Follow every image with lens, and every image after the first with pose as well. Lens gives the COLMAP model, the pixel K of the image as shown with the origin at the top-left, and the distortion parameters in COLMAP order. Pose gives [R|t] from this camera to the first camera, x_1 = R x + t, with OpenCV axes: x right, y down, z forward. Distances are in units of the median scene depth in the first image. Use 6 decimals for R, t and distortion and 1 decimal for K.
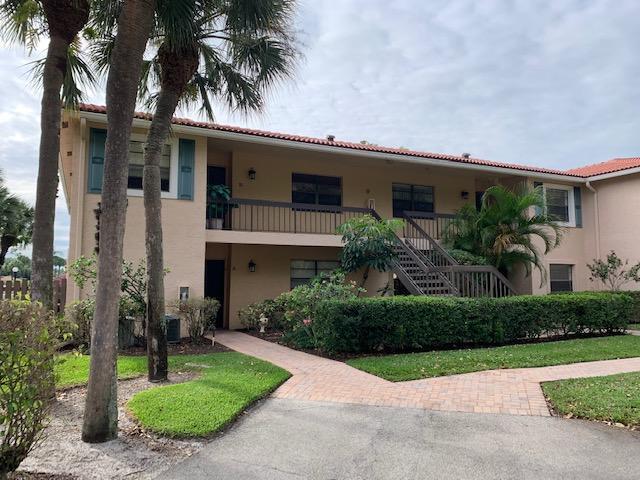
lens RADIAL K [[485.3, 0, 320.0], [0, 485.3, 240.0], [0, 0, 1]] dist [0.004910, -0.002272]
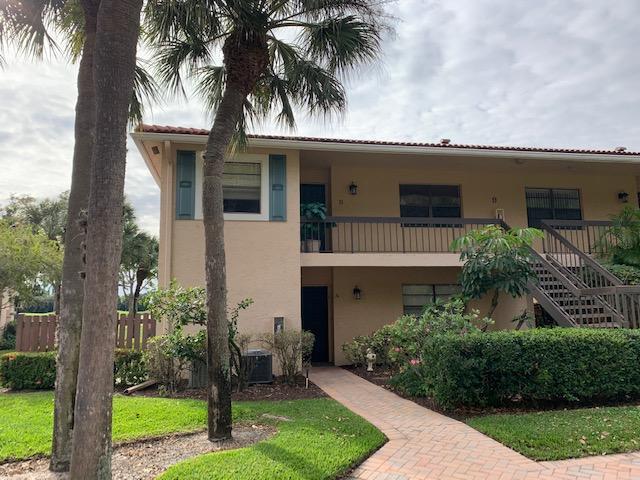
lens RADIAL K [[479.9, 0, 320.0], [0, 479.9, 240.0], [0, 0, 1]] dist [-0.007884, -0.009708]
pose [[0.962624, -0.052670, -0.265671, 0.033231], [0.037929, 0.997458, -0.060317, 0.009435], [0.268173, 0.047986, 0.962175, 0.164208]]
